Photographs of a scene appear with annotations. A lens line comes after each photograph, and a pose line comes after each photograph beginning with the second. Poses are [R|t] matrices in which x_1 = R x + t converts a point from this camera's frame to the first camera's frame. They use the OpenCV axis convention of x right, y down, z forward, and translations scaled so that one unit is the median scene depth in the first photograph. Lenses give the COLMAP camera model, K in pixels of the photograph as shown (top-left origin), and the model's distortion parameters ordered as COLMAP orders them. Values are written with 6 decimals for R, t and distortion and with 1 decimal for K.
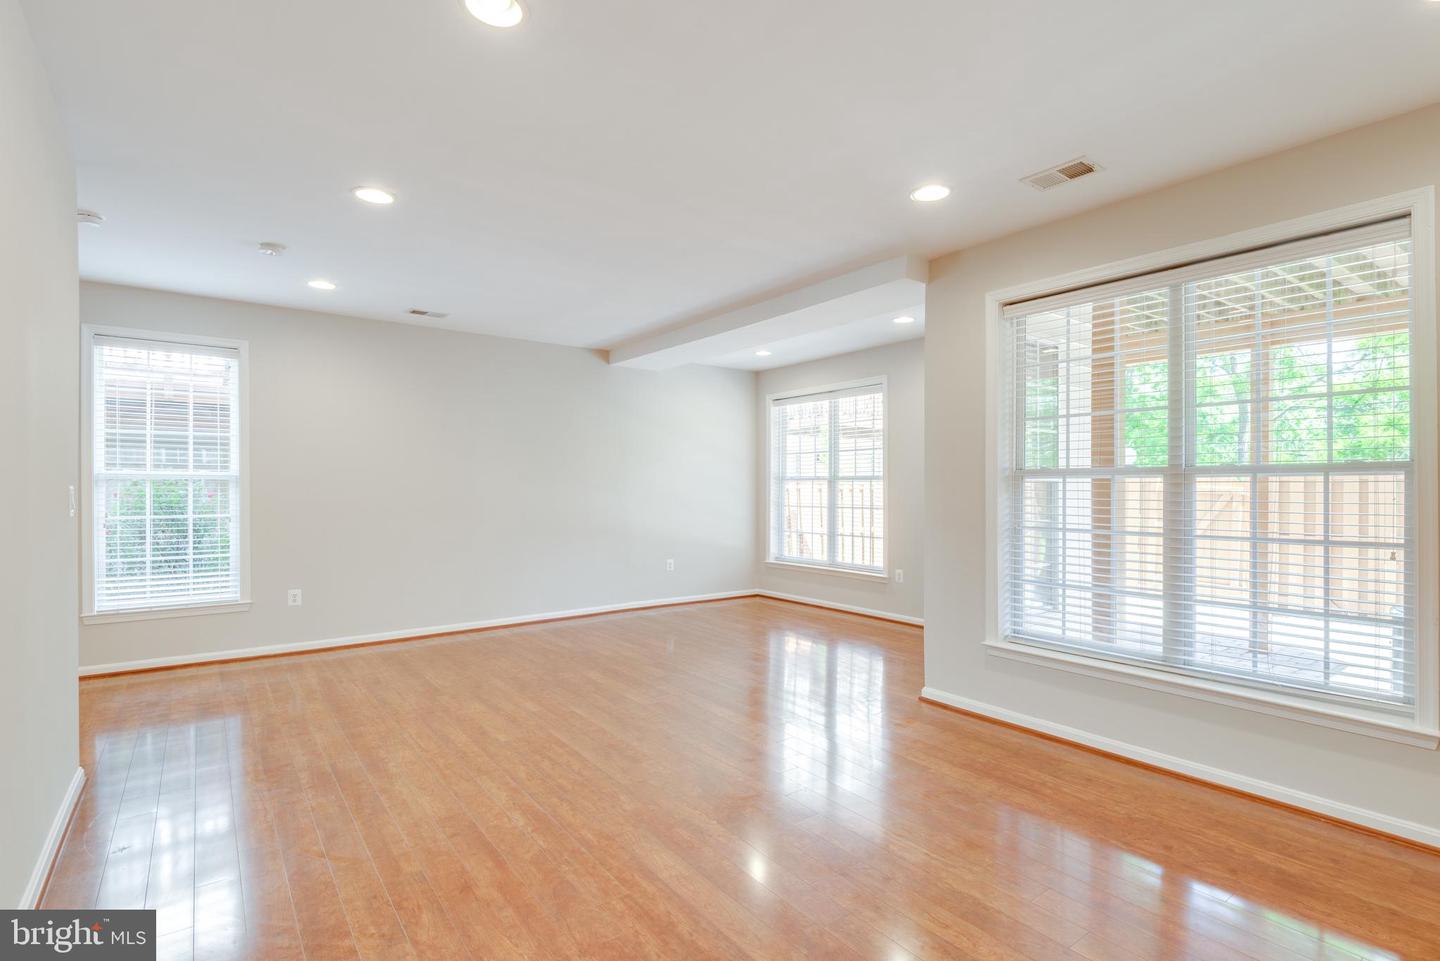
lens RADIAL K [[688.2, 0, 720.0], [0, 688.2, 480.5], [0, 0, 1]] dist [0.029424, -0.023399]
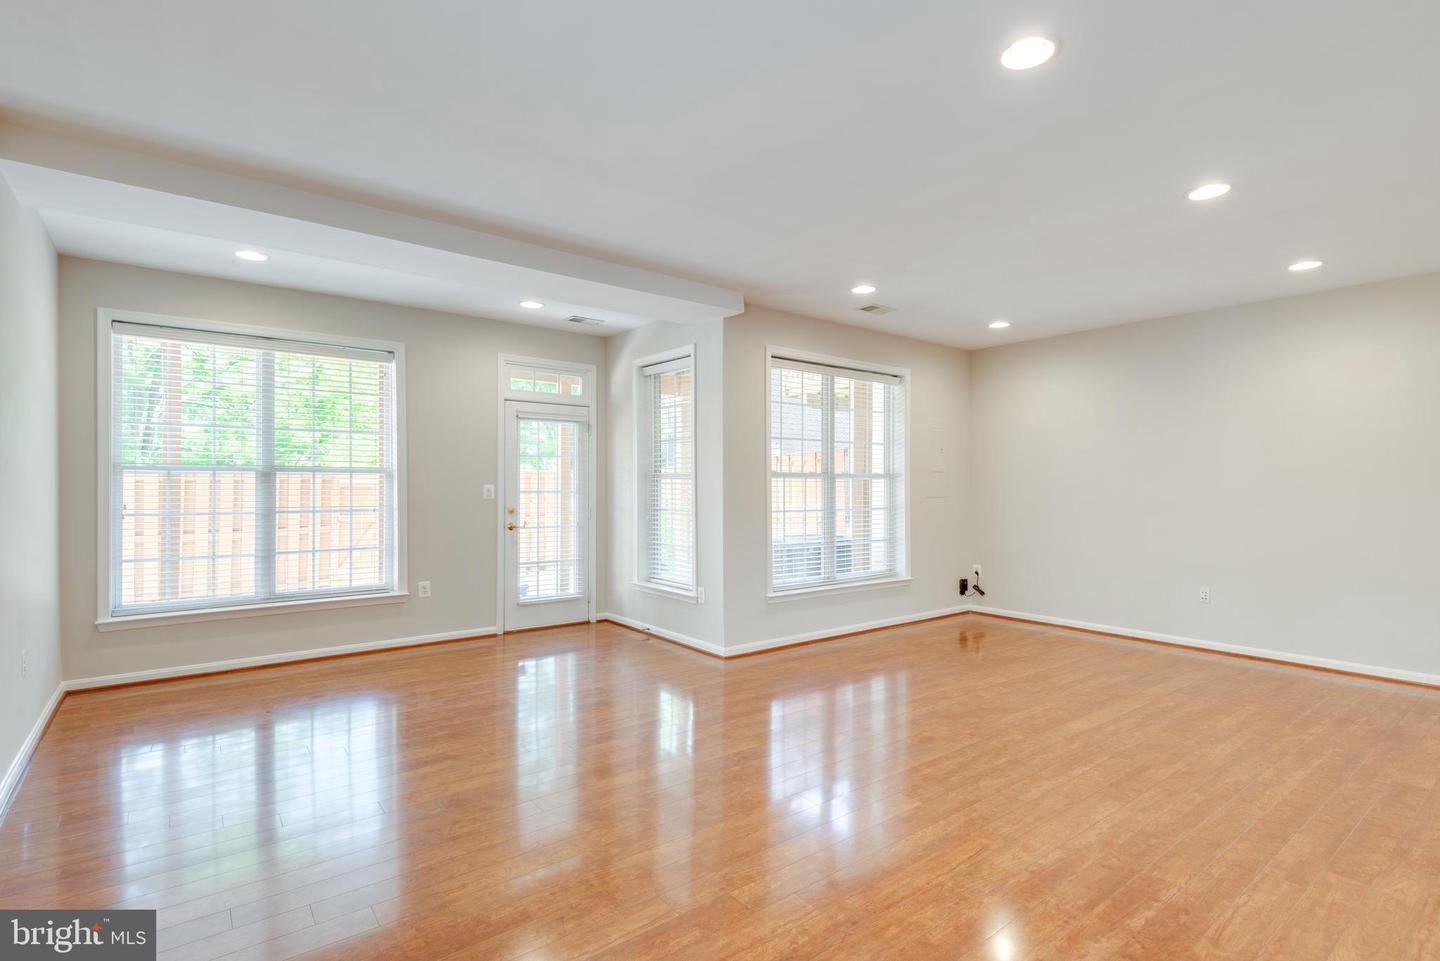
lens RADIAL K [[688.2, 0, 720.0], [0, 688.2, 480.5], [0, 0, 1]] dist [0.029424, -0.023399]
pose [[-0.017651, 0.006755, 0.999821, -0.929123], [-0.015219, 0.999860, -0.007024, 0.012231], [-0.999728, -0.015340, -0.017546, 1.048110]]
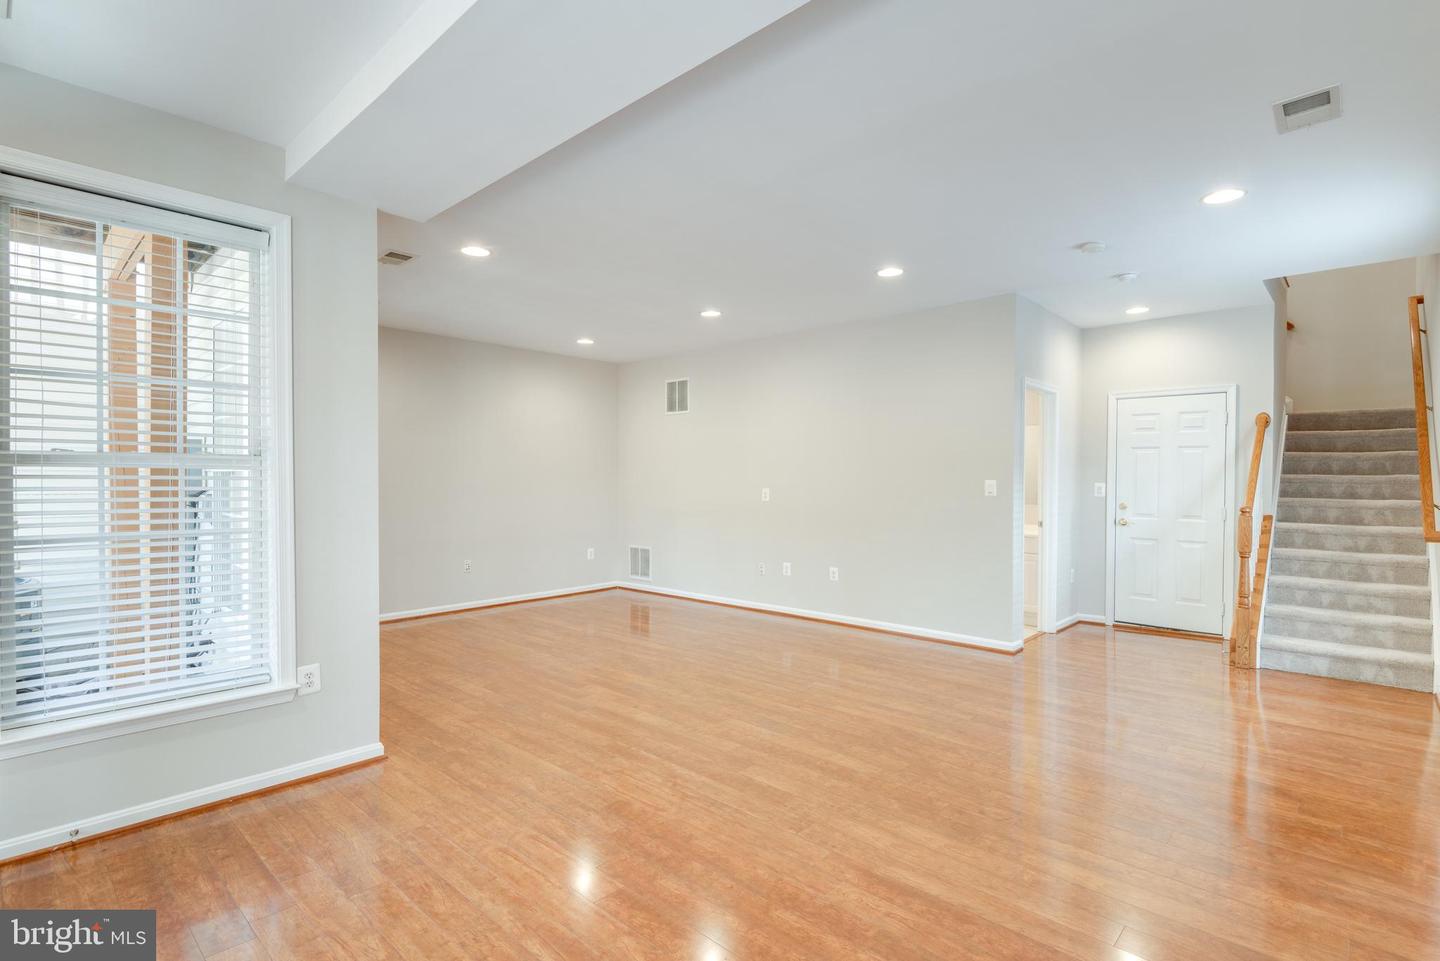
lens RADIAL K [[688.2, 0, 720.0], [0, 688.2, 480.5], [0, 0, 1]] dist [0.029424, -0.023399]
pose [[-0.984568, 0.002896, -0.174980, 0.062576], [0.004698, 0.999940, -0.009884, 0.019620], [0.174941, -0.010553, -0.984522, 1.843535]]
